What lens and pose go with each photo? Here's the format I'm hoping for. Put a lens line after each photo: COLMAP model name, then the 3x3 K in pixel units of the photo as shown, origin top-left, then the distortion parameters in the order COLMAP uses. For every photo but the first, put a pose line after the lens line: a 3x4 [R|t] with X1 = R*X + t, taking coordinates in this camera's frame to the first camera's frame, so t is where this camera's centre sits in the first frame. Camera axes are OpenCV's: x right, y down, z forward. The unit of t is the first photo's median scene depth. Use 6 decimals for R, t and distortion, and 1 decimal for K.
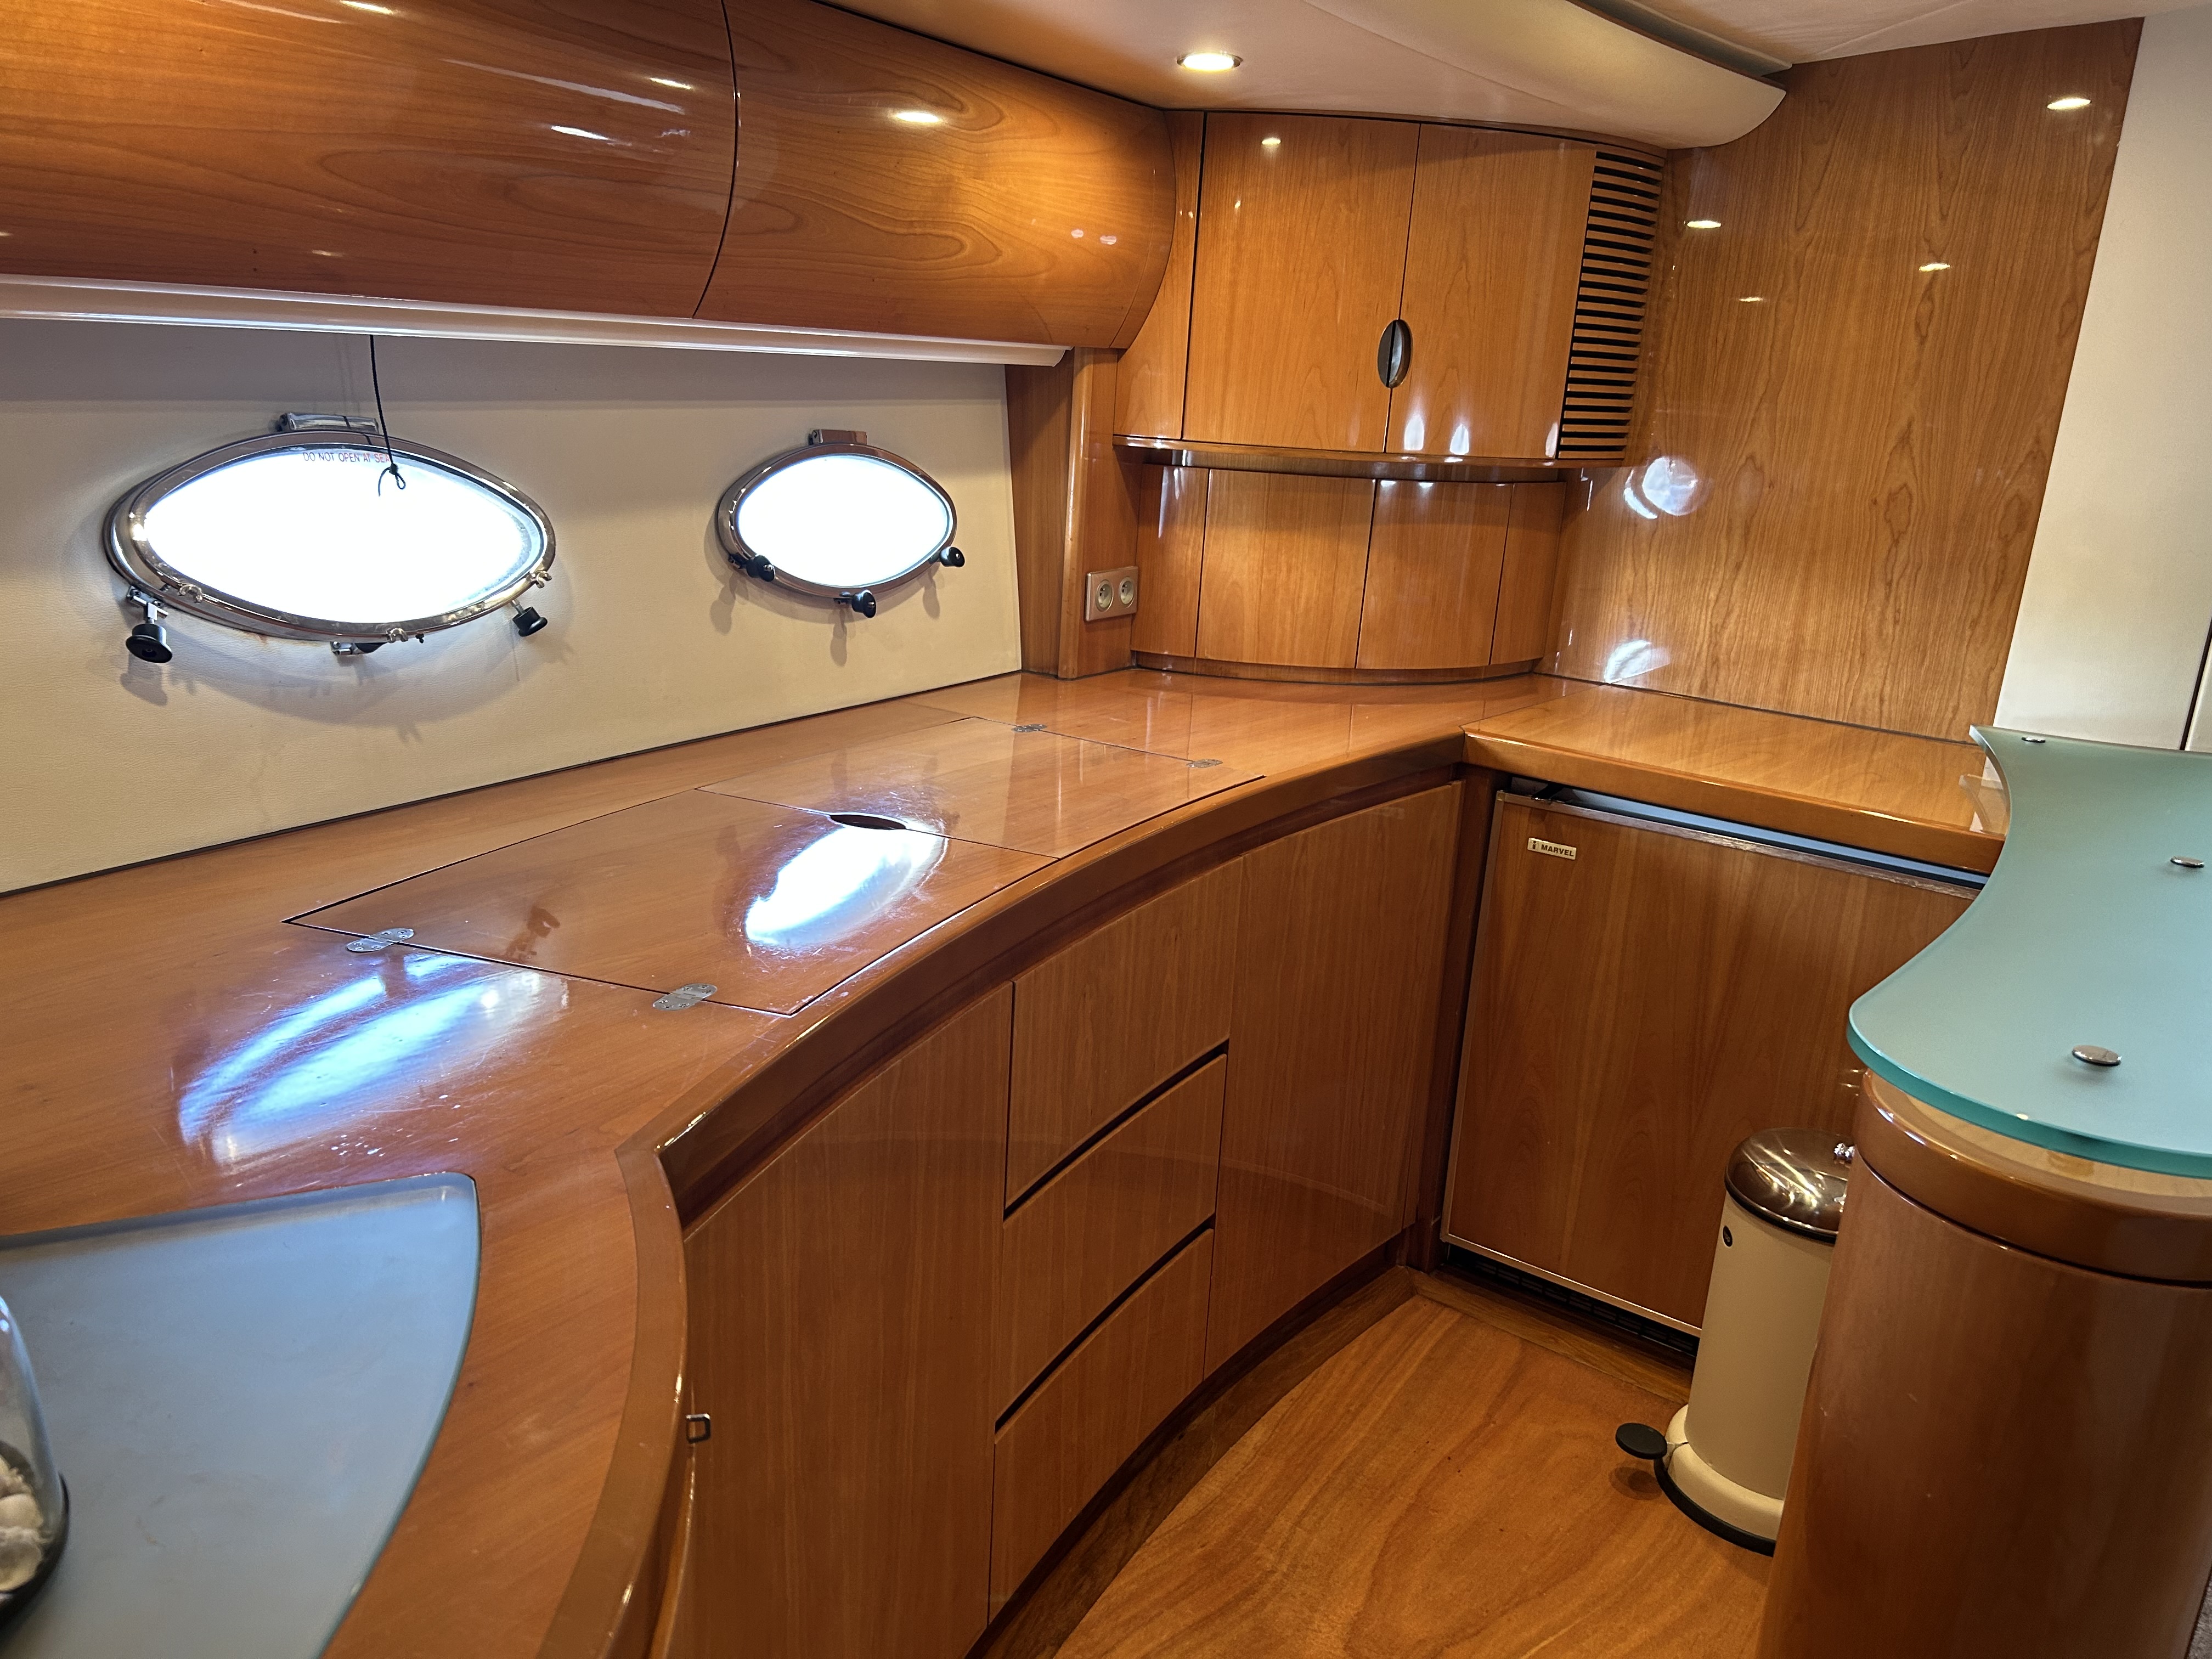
lens RADIAL K [[1693.4, 0, 1108.5], [0, 1693.4, 845.6], [0, 0, 1]] dist [0.074089, -0.072864]
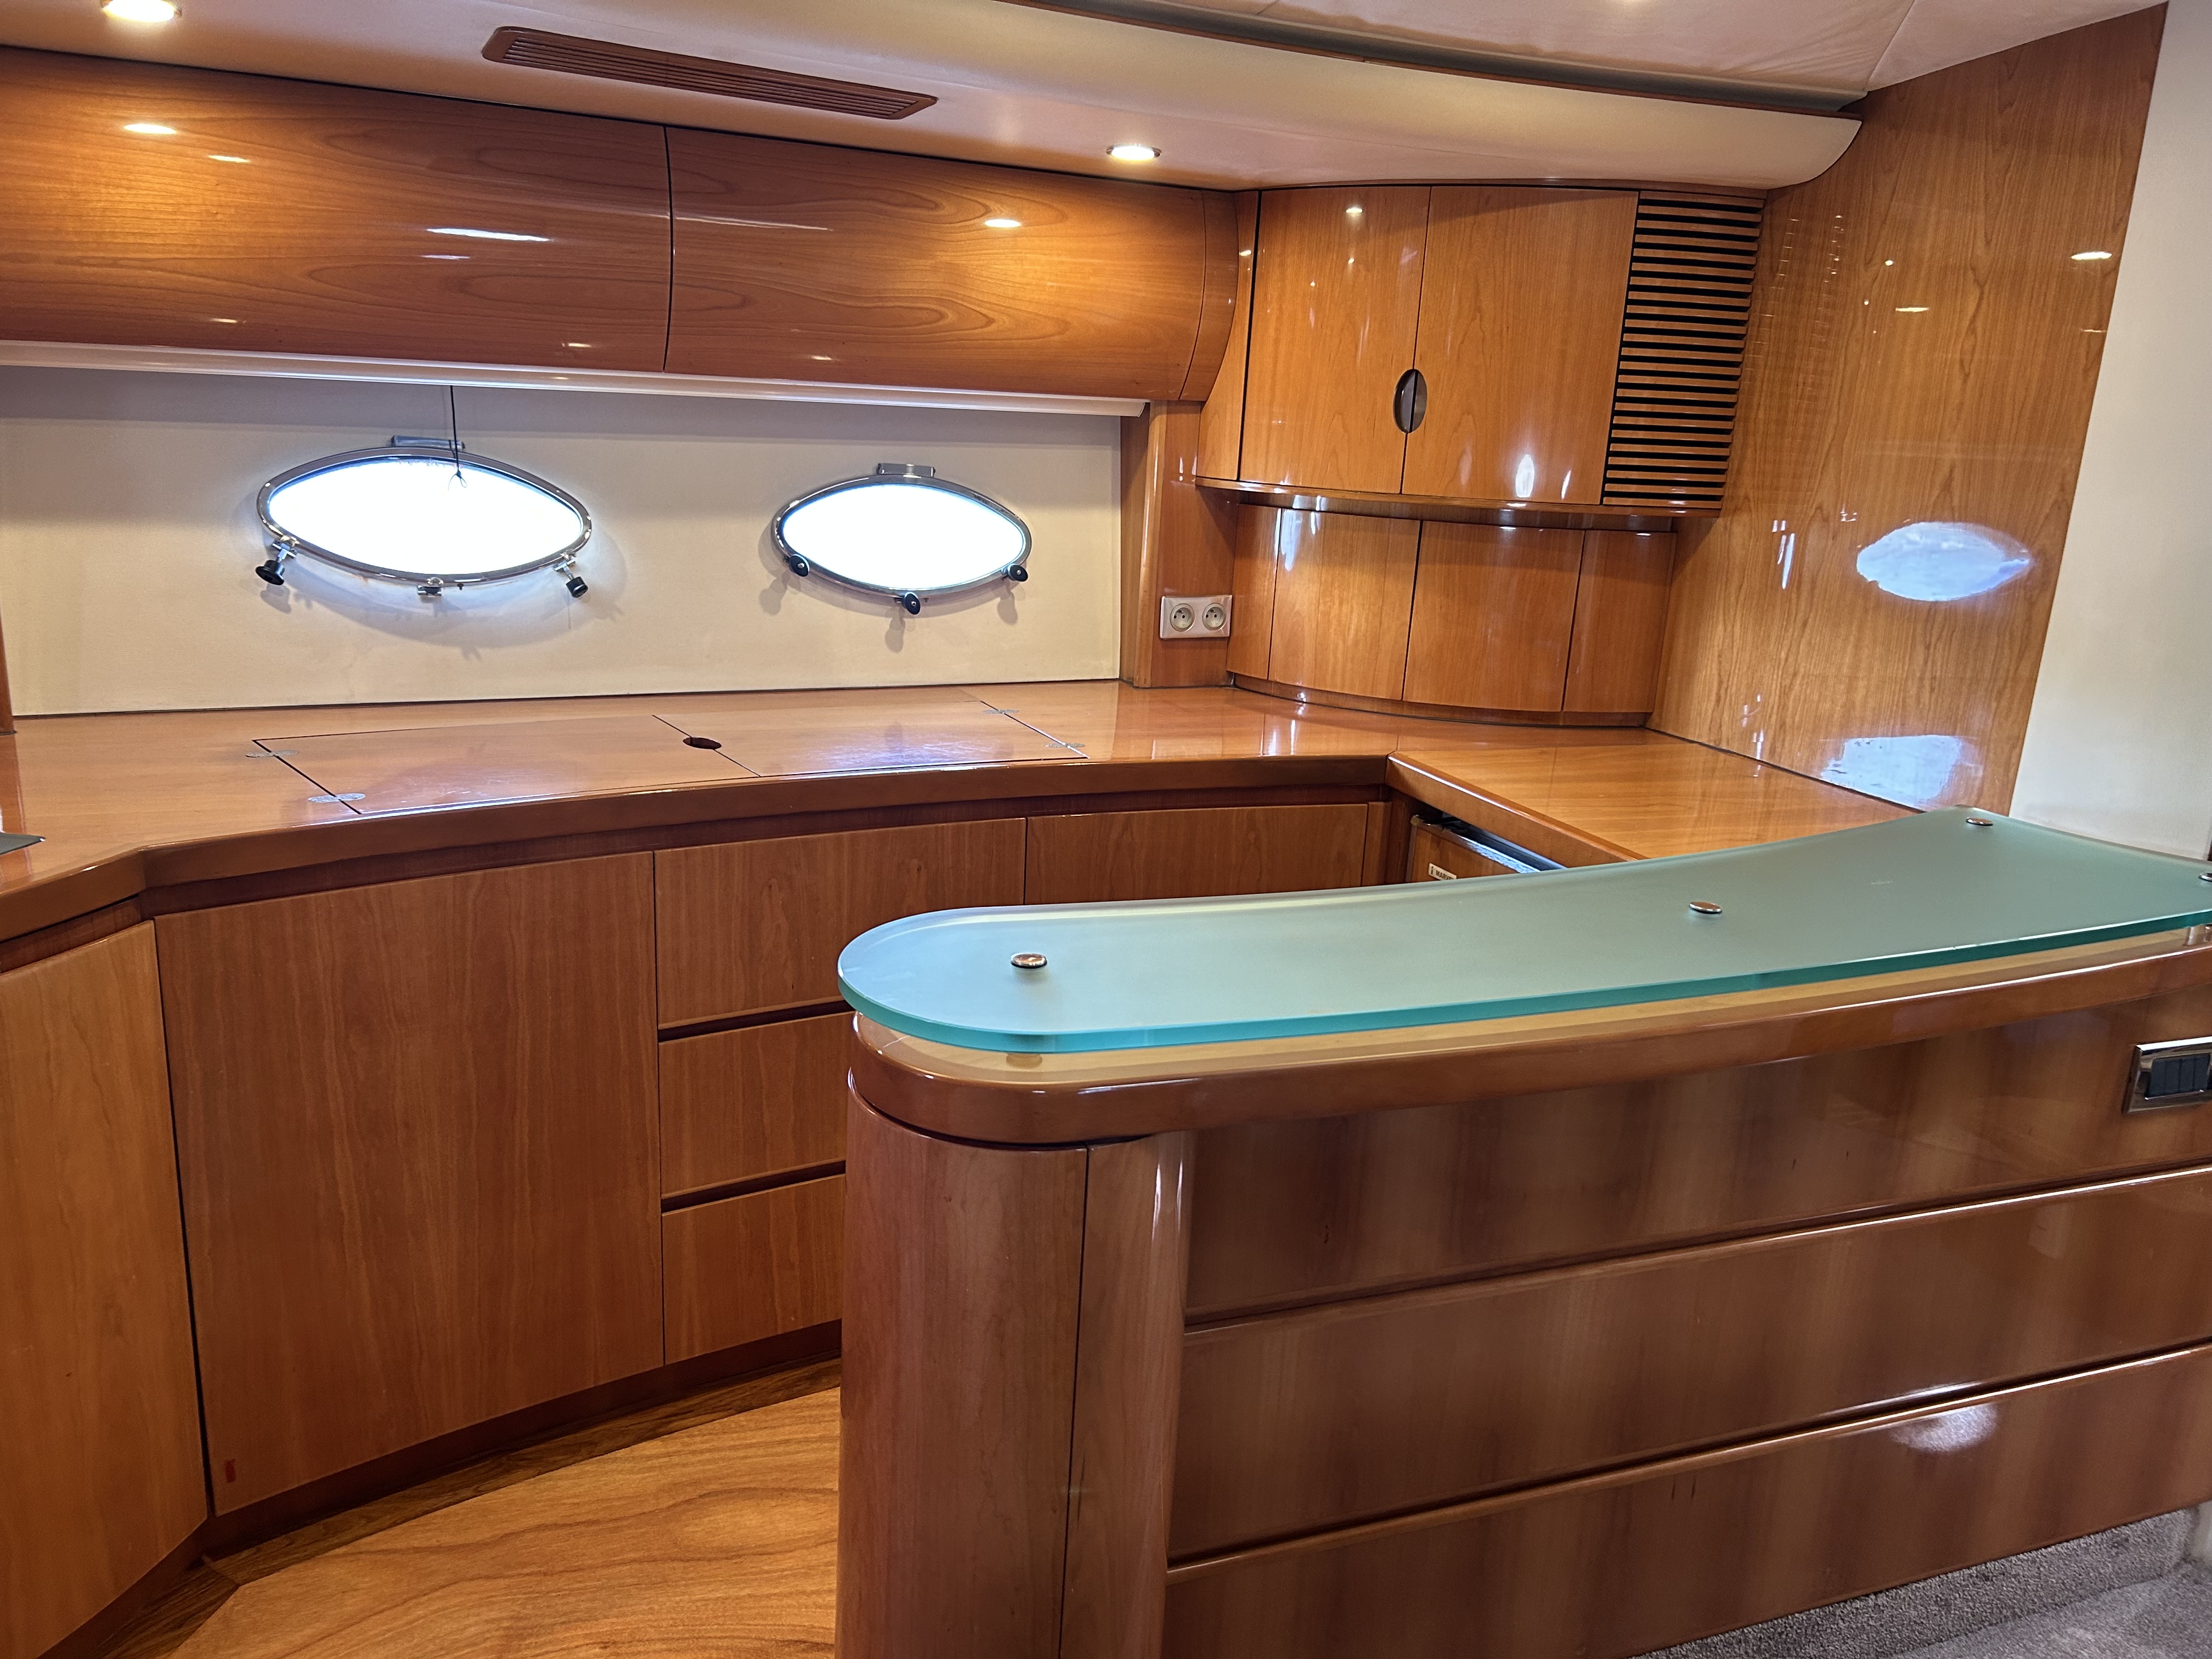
lens RADIAL K [[1693.4, 0, 1108.5], [0, 1693.4, 845.6], [0, 0, 1]] dist [0.074089, -0.072864]
pose [[0.847451, 0.120022, -0.517127, 0.588860], [-0.146612, 0.989136, -0.010690, 0.023627], [0.510226, 0.084877, 0.855842, 0.021008]]
